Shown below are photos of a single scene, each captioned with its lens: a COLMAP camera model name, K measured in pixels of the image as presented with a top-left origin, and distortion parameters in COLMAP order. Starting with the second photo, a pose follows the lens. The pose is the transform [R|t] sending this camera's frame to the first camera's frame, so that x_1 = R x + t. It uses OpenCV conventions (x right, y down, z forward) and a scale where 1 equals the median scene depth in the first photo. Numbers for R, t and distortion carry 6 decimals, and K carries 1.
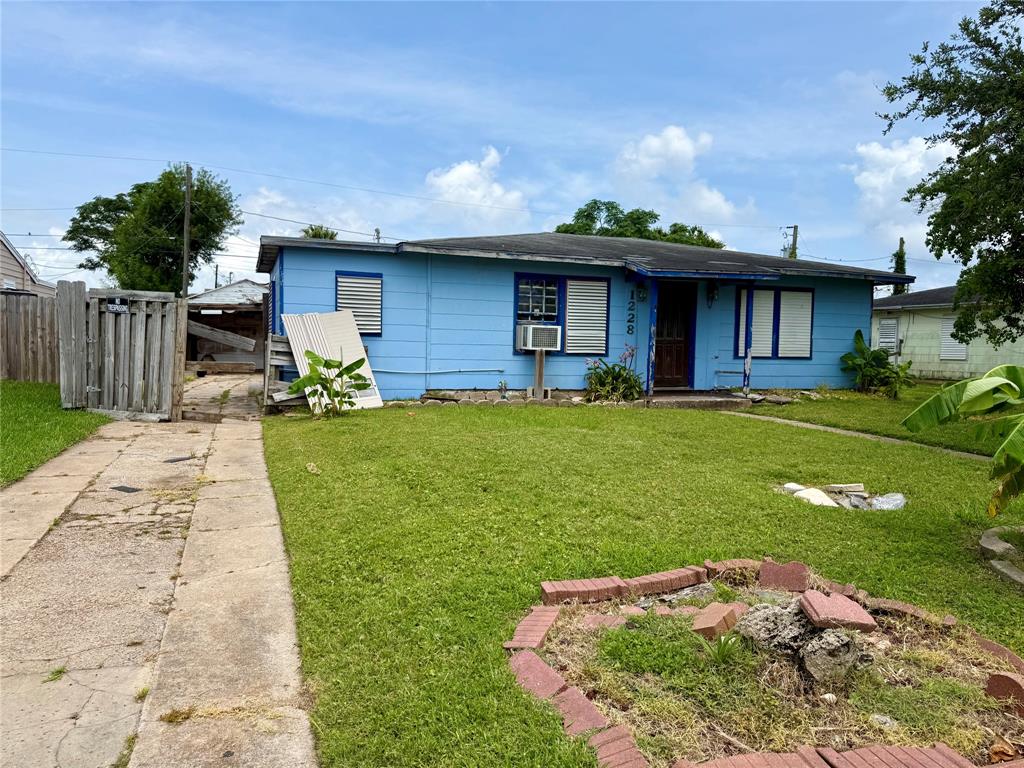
lens RADIAL K [[729.6, 0, 512.0], [0, 729.6, 384.0], [0, 0, 1]] dist [-0.005107, -0.001443]
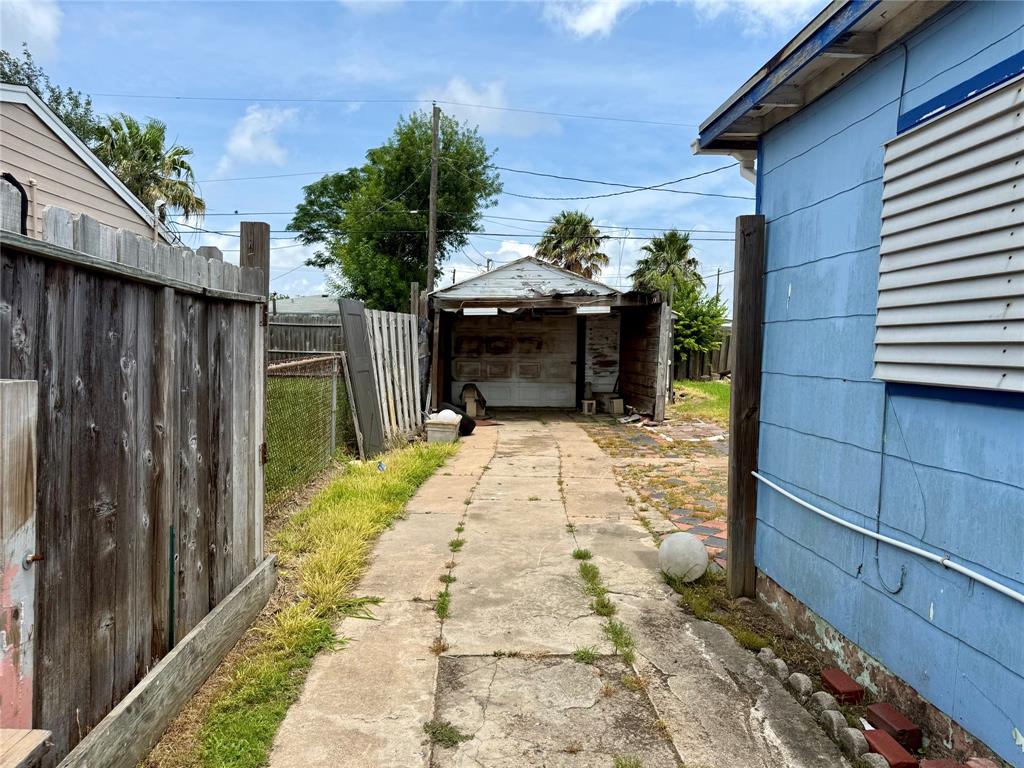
lens RADIAL K [[729.6, 0, 512.0], [0, 729.6, 384.0], [0, 0, 1]] dist [-0.005107, -0.001443]
pose [[0.954441, -0.002546, -0.298388, -0.149364], [0.001969, 0.999996, -0.002233, -0.028489], [0.298392, 0.001543, 0.954442, 0.319349]]
